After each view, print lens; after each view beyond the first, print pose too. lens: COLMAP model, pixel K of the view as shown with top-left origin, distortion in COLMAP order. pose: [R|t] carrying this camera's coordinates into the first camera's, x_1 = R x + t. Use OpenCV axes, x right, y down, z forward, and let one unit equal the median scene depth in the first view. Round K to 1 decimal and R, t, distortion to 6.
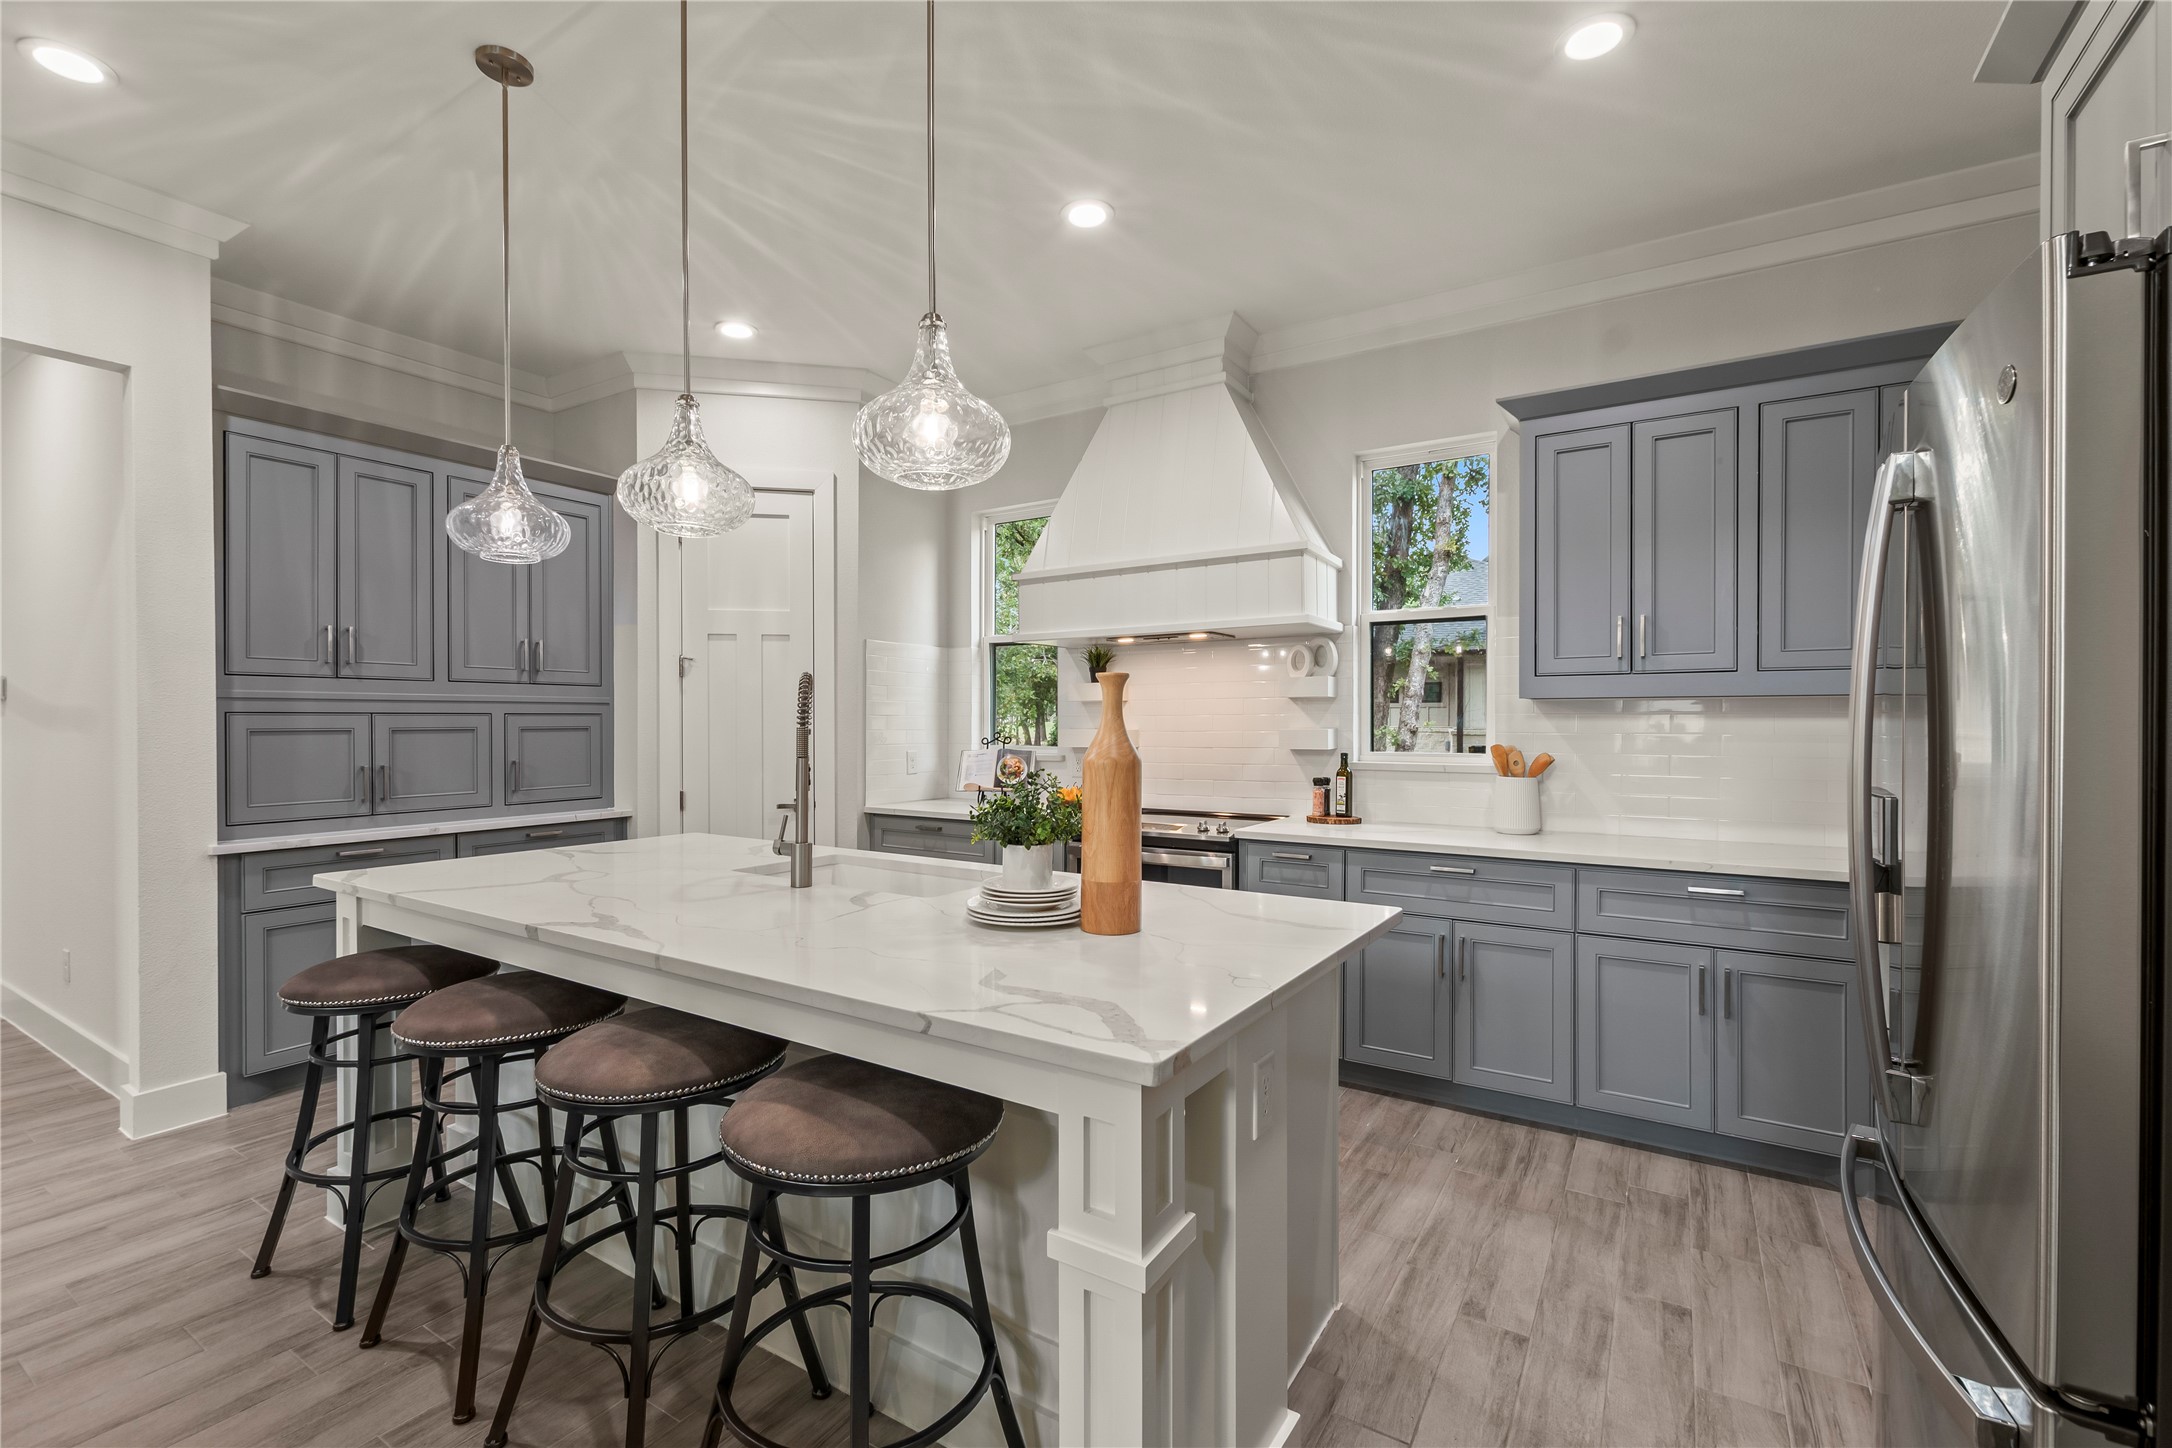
lens RADIAL K [[931.5, 0, 1086.4], [0, 931.5, 740.5], [0, 0, 1]] dist [-0.002252, 0.000205]
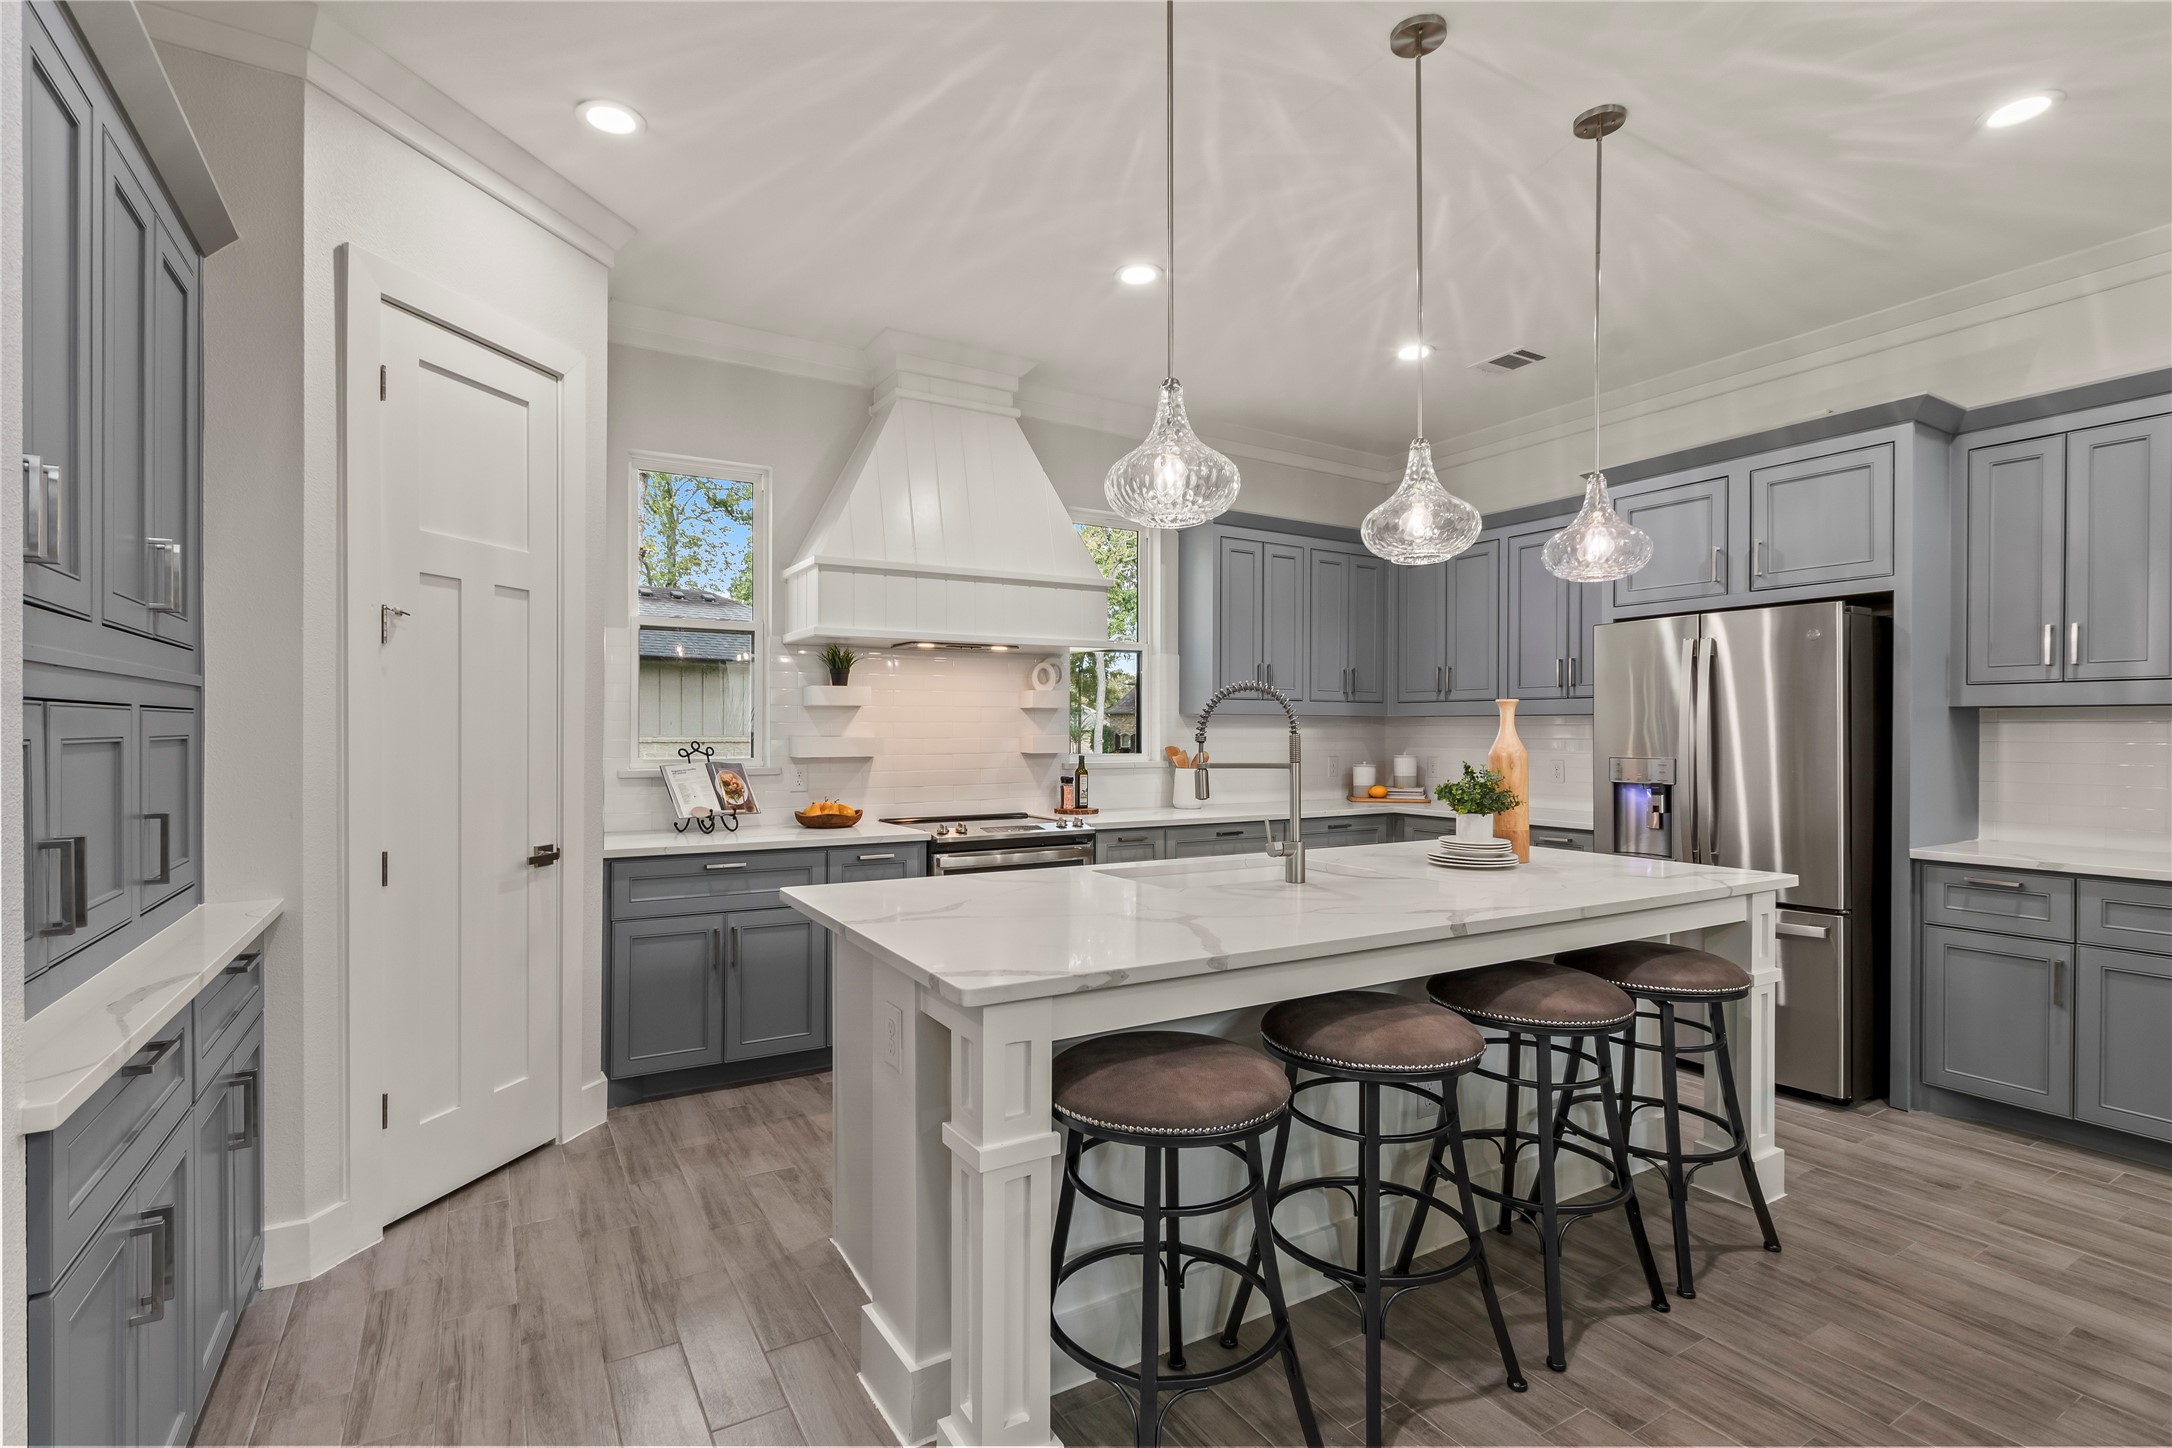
lens RADIAL K [[1022.5, 0, 1072.8], [0, 1022.5, 735.6], [0, 0, 1]] dist [0.018697, -0.000321]
pose [[0.457946, 0.001000, 0.888979, -0.912634], [0.012456, 0.999894, -0.007541, -0.003073], [-0.888893, 0.014526, 0.457885, 0.407432]]
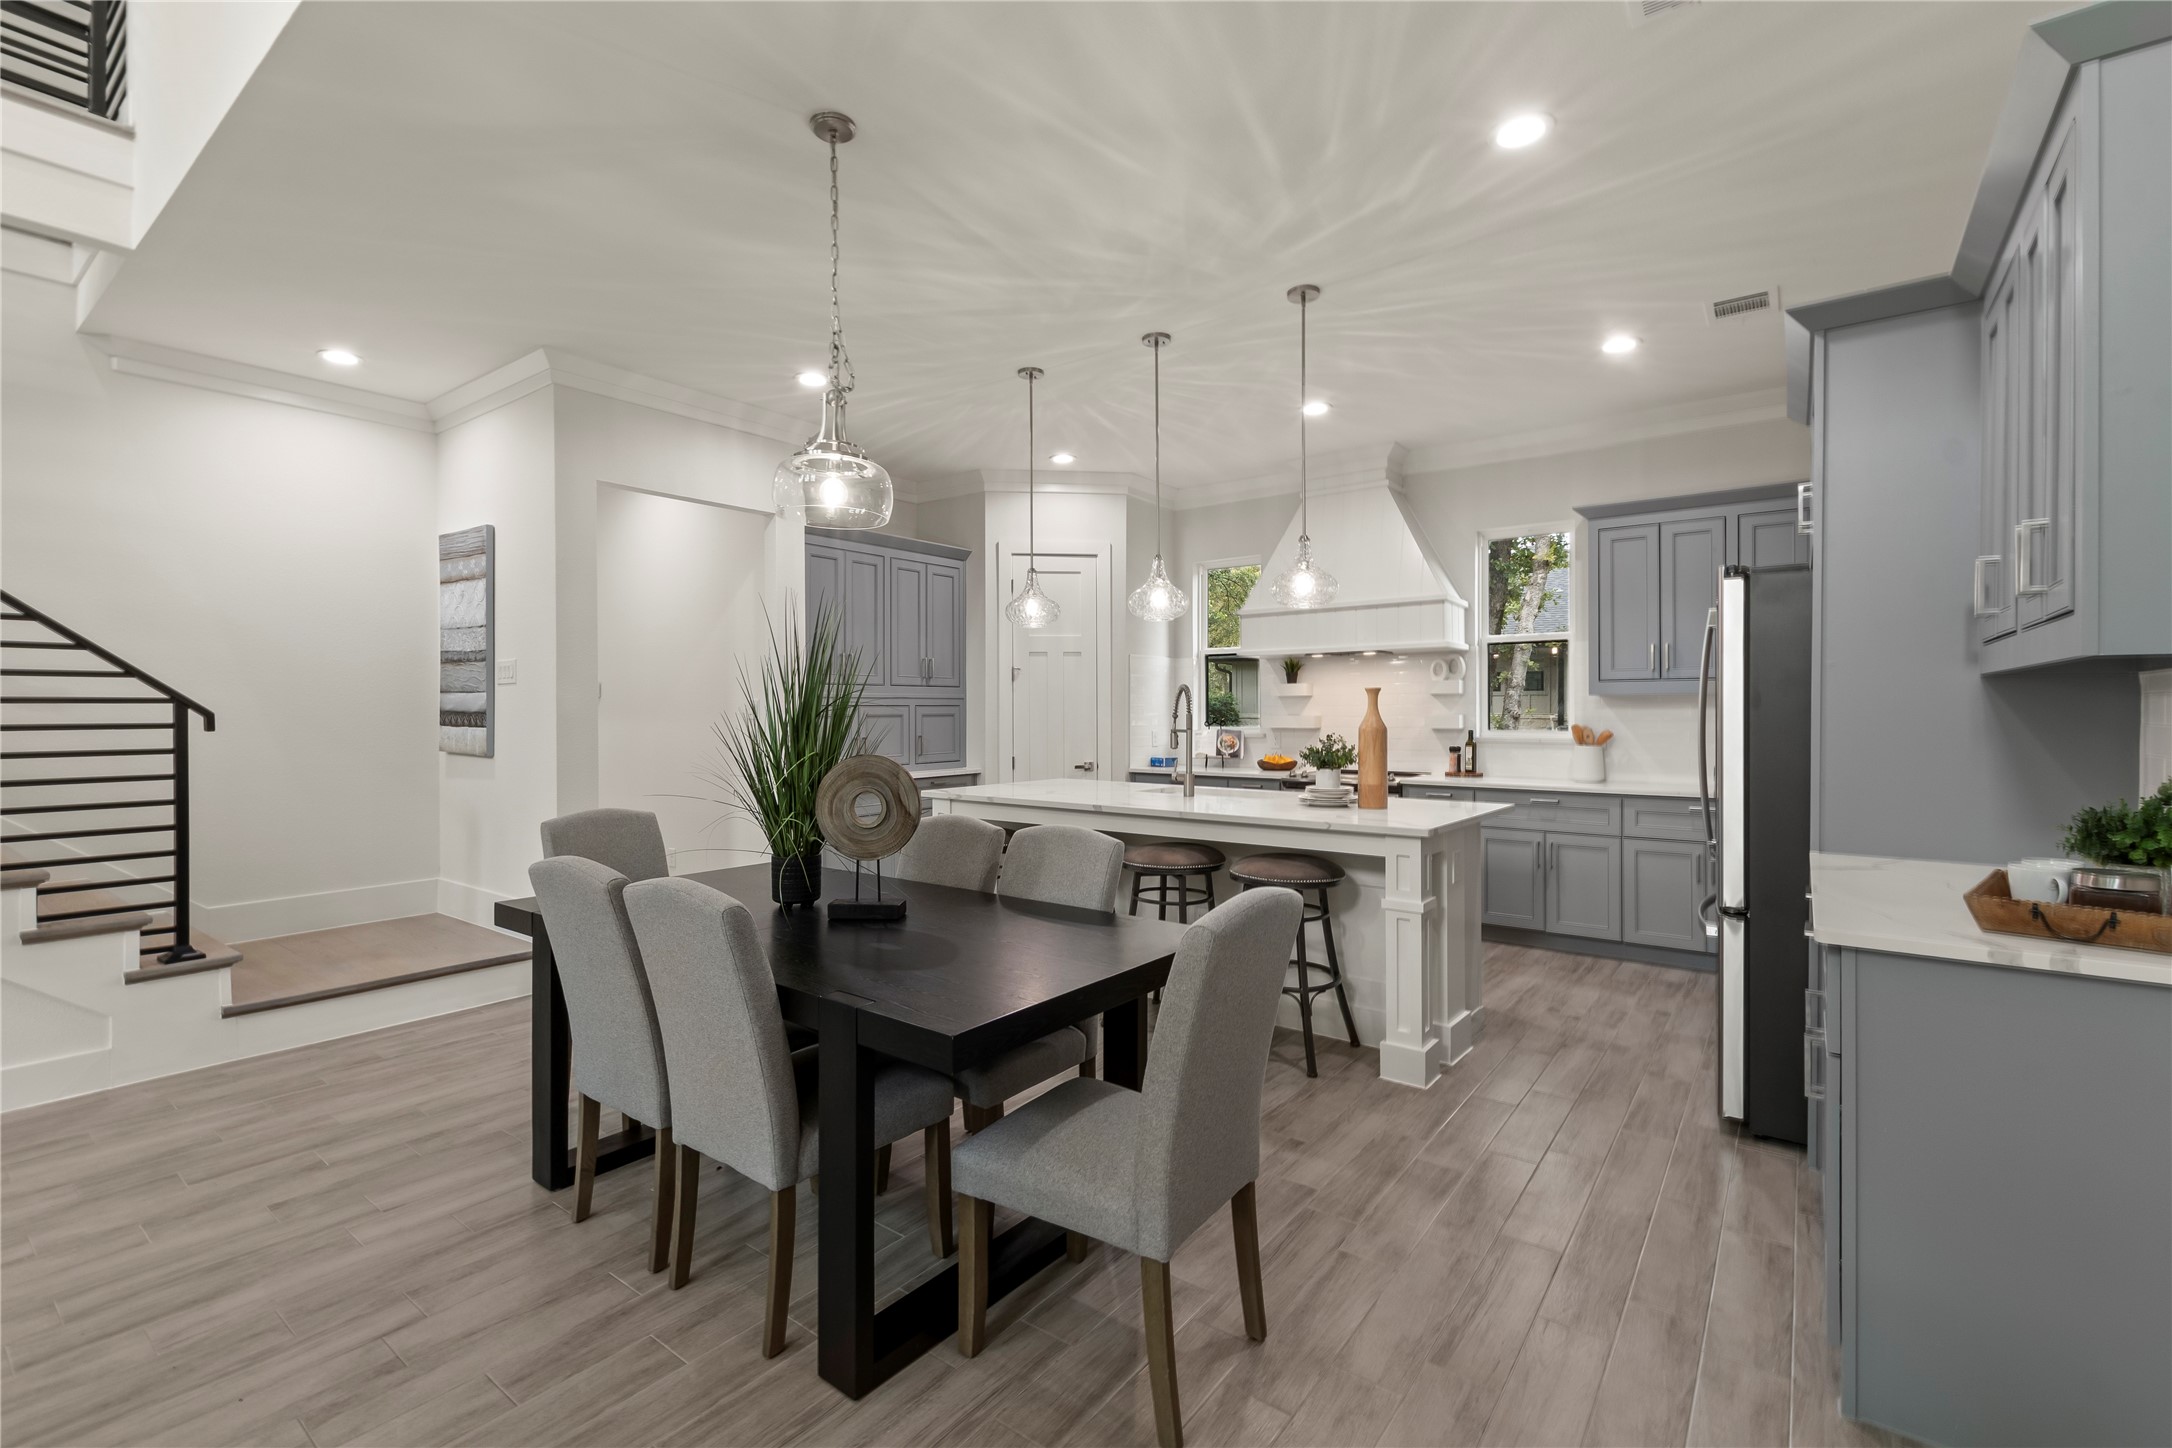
lens RADIAL K [[956.5, 0, 1066.5], [0, 956.5, 719.7], [0, 0, 1]] dist [0.001974, 0.000263]
pose [[0.995055, -0.000836, -0.099325, -0.222709], [-0.000099, 0.999956, -0.009407, 0.010466], [0.099328, 0.009371, 0.995011, -0.613807]]
